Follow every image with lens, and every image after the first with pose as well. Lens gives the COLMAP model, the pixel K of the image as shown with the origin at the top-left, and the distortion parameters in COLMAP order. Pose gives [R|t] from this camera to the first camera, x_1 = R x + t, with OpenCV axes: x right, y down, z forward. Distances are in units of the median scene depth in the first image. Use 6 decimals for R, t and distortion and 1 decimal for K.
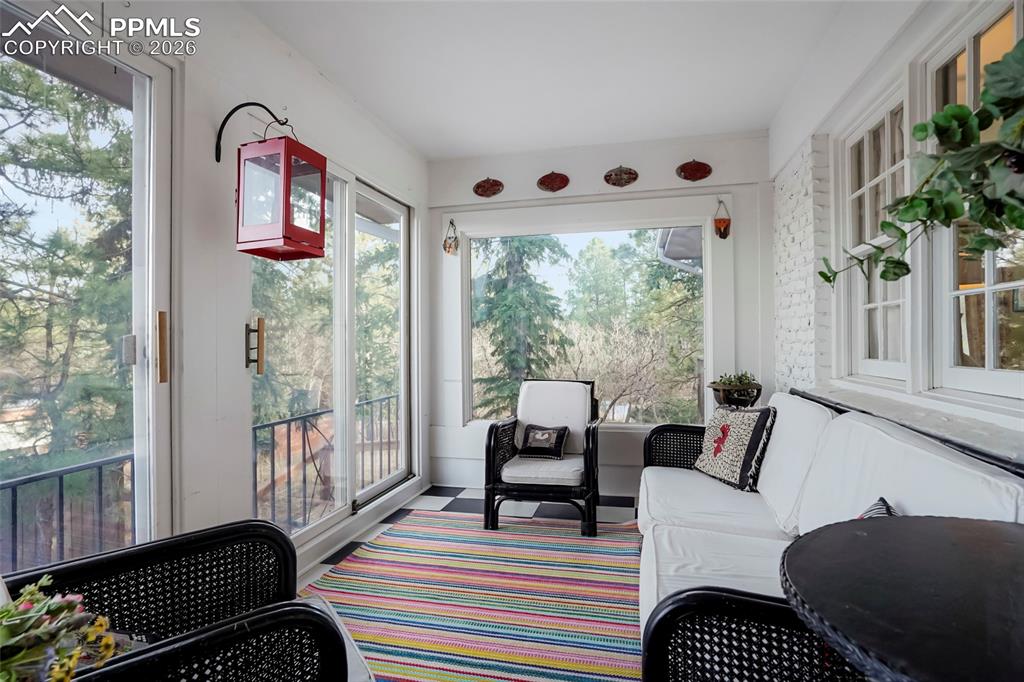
lens RADIAL K [[529.3, 0, 505.9], [0, 529.3, 340.5], [0, 0, 1]] dist [-0.047440, 0.029834]
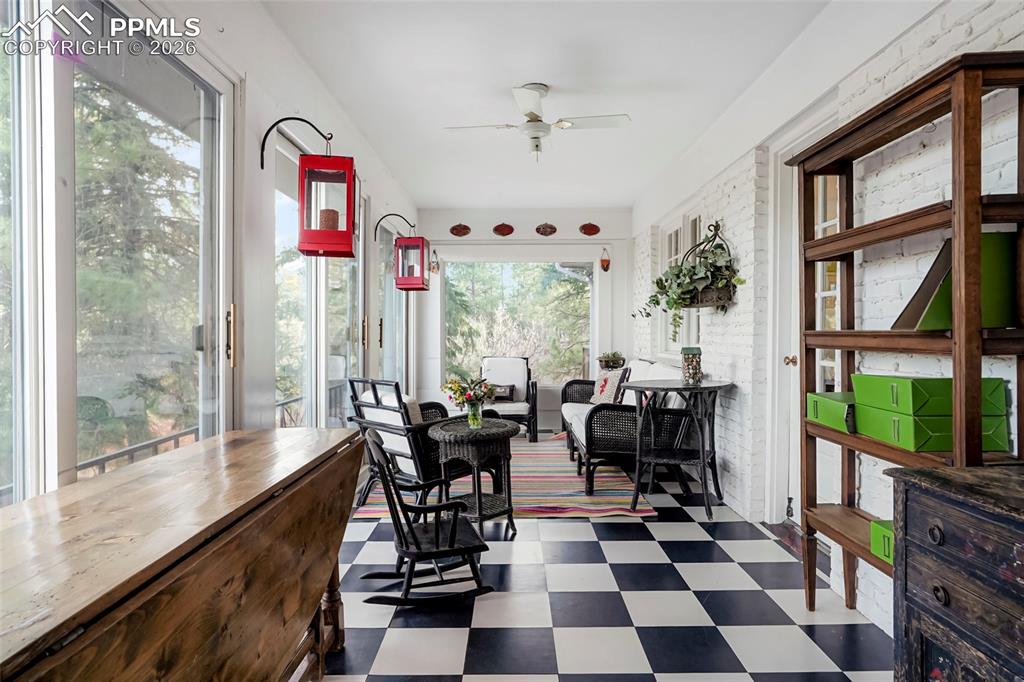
lens RADIAL K [[610.3, 0, 512.0], [0, 610.3, 341.0], [0, 0, 1]] dist [0.000067, 0.000003]
pose [[0.969159, 0.006192, 0.246357, -0.348416], [-0.009572, 0.999876, 0.012524, 0.004549], [-0.246249, -0.014496, 0.969098, -0.803690]]
